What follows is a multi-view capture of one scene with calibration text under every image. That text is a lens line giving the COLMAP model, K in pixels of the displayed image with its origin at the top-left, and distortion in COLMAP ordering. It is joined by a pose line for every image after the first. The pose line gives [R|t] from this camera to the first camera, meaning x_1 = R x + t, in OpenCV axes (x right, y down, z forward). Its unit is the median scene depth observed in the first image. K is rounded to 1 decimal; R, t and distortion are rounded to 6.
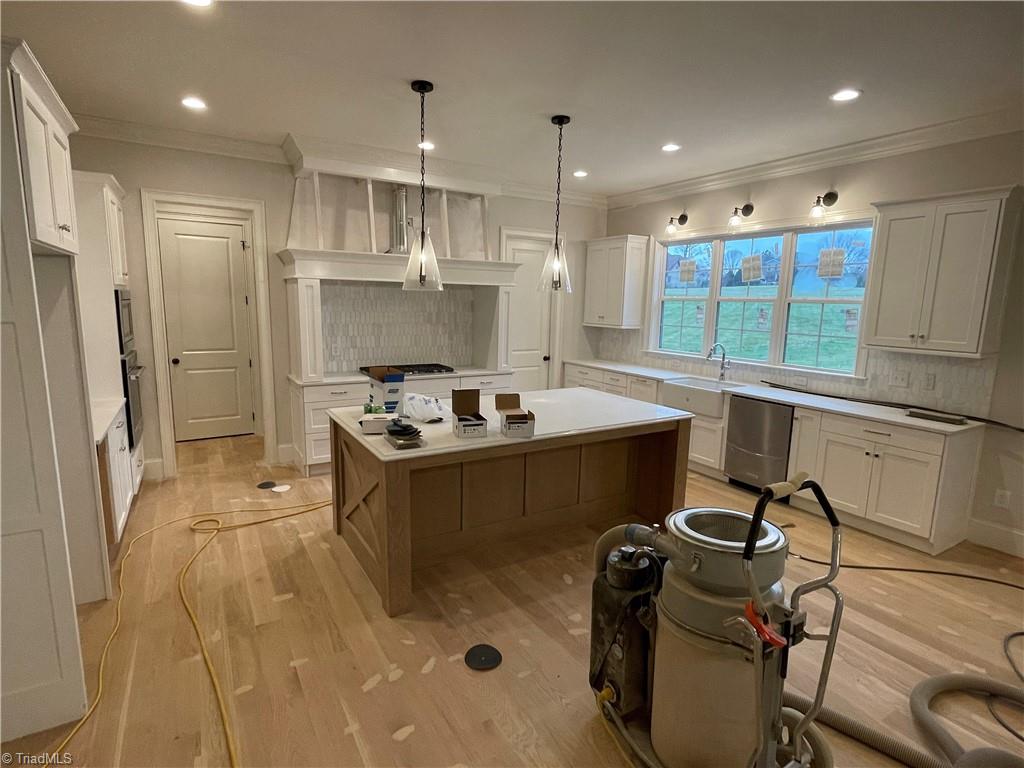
lens RADIAL K [[530.0, 0, 512.0], [0, 530.0, 384.0], [0, 0, 1]] dist [0.002690, 0.000535]
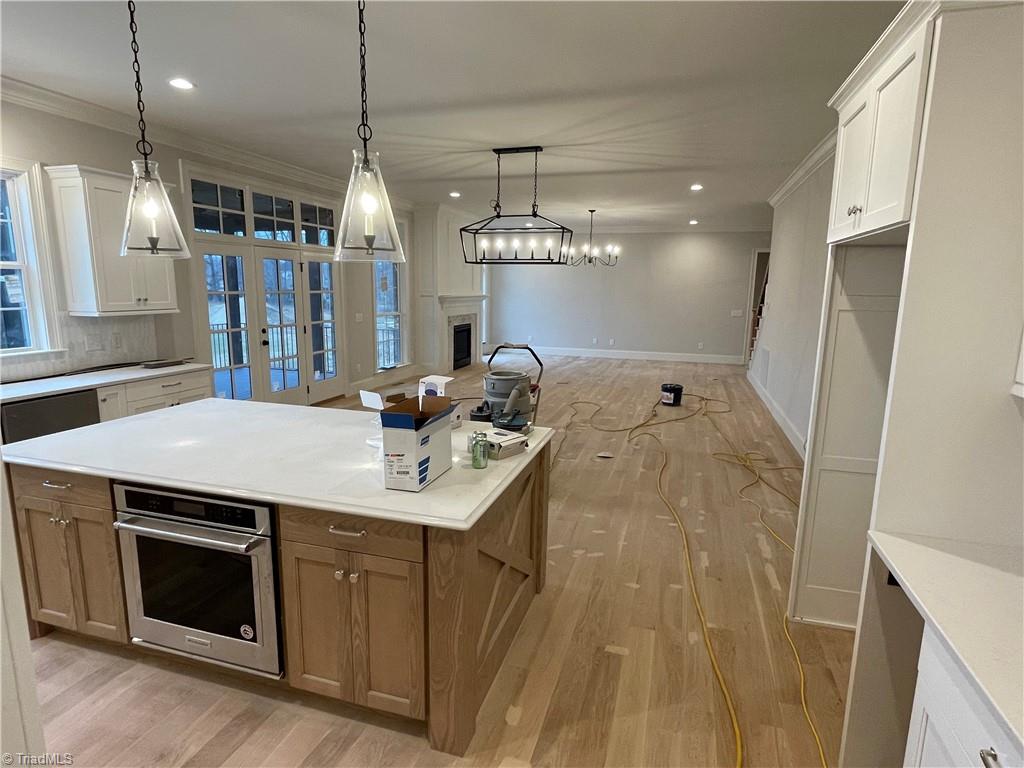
lens RADIAL K [[563.7, 0, 512.0], [0, 563.7, 384.0], [0, 0, 1]] dist [-0.004374, -0.000467]
pose [[-0.667614, -0.162394, 0.726581, -0.584535], [0.088574, 0.951666, 0.294087, -0.171440], [-0.739220, 0.260692, -0.620961, 1.020843]]
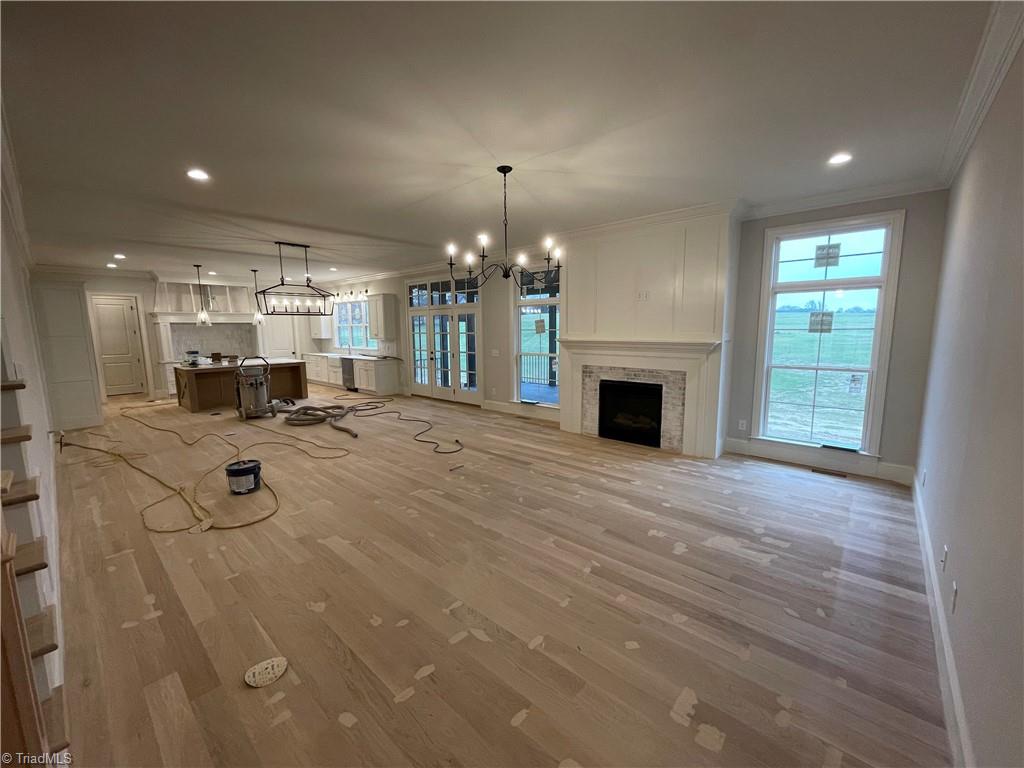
lens RADIAL K [[411.3, 0, 512.0], [0, 411.3, 387.5], [0, 0, 1]] dist [0.001843, 0.000196]
pose [[0.955129, -0.073578, 0.286907, 0.696191], [0.077923, 0.996952, -0.003741, 0.282265], [-0.285757, 0.025930, 0.957951, -1.539350]]
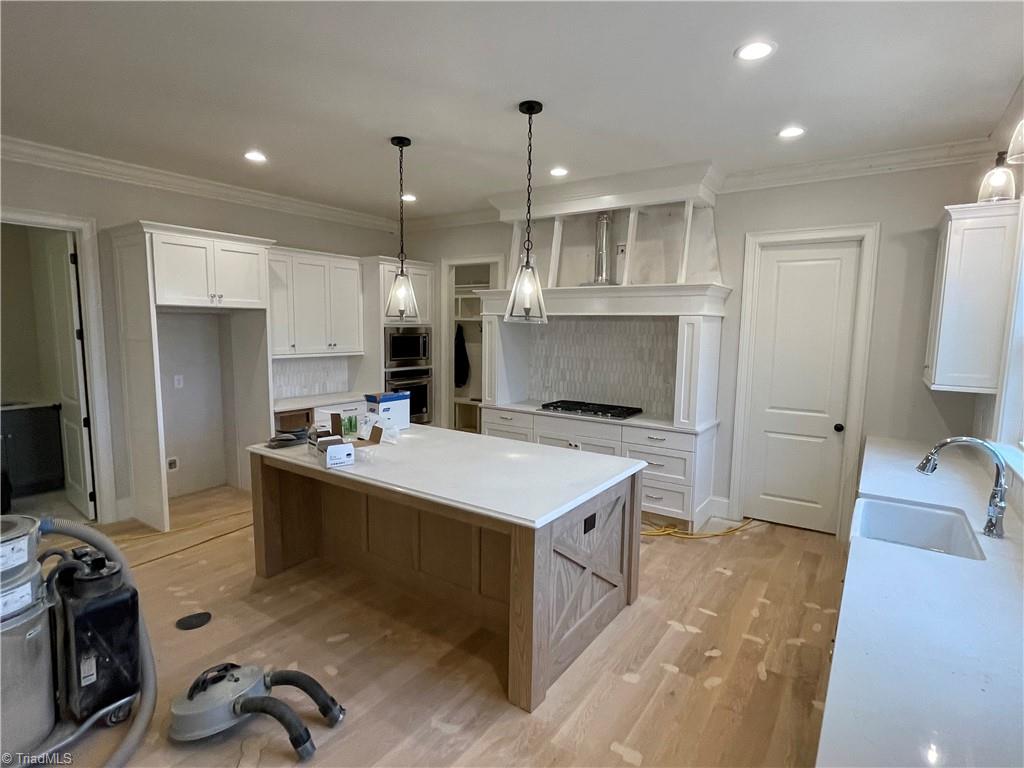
lens RADIAL K [[531.1, 0, 509.9], [0, 531.1, 373.3], [0, 0, 1]] dist [-0.001365, -0.000189]
pose [[0.398613, 0.066301, -0.914719, 0.726081], [-0.148081, 0.988949, 0.007151, -0.090087], [0.905085, 0.132602, 0.404026, 0.600733]]
